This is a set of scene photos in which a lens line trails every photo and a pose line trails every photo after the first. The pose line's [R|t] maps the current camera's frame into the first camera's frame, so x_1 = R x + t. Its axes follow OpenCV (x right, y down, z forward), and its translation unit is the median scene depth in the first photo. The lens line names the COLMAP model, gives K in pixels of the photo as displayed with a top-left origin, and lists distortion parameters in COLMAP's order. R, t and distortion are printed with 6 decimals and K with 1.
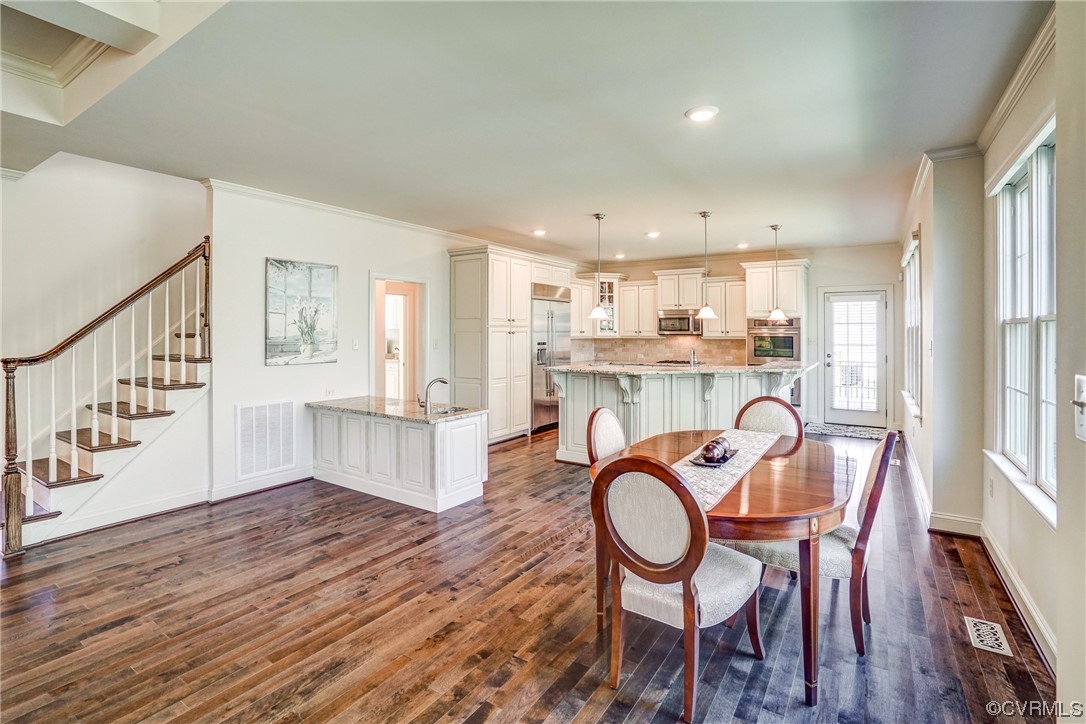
lens RADIAL K [[498.8, 0, 544.3], [0, 498.8, 339.5], [0, 0, 1]] dist [-0.001061, 0.000138]
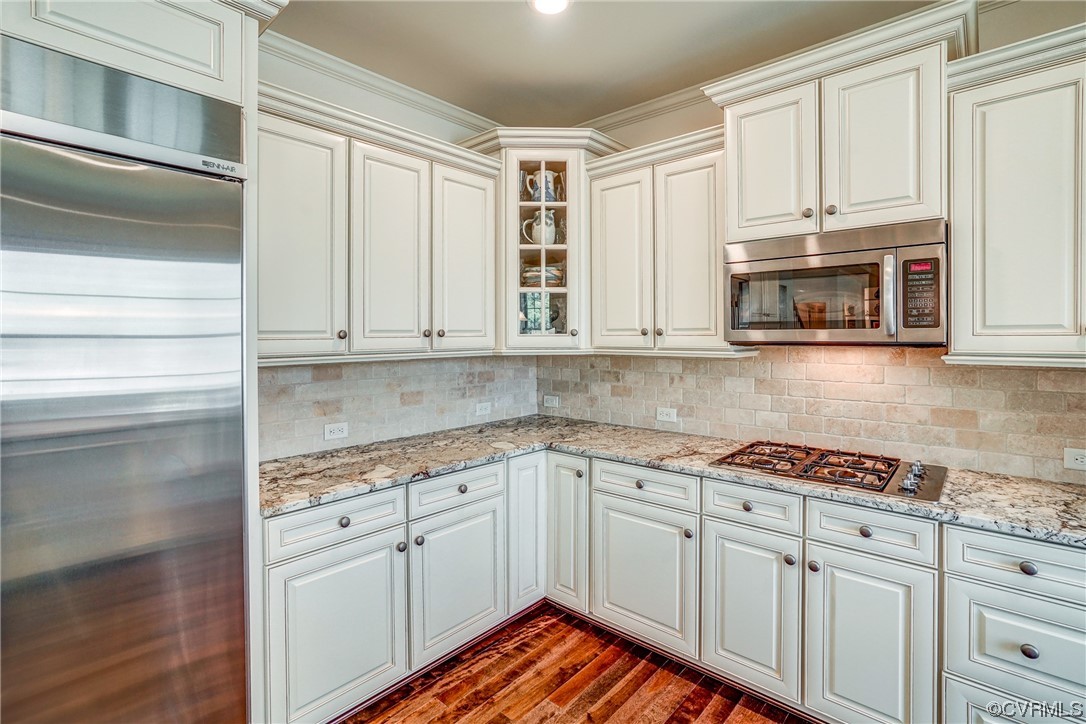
lens RADIAL K [[498.8, 0, 544.3], [0, 498.8, 339.5], [0, 0, 1]] dist [-0.001061, 0.000138]
pose [[0.989089, -0.002738, -0.147292, 0.168838], [0.002097, 0.999988, -0.004507, -0.010386], [0.147303, 0.004149, 0.989083, 0.715350]]
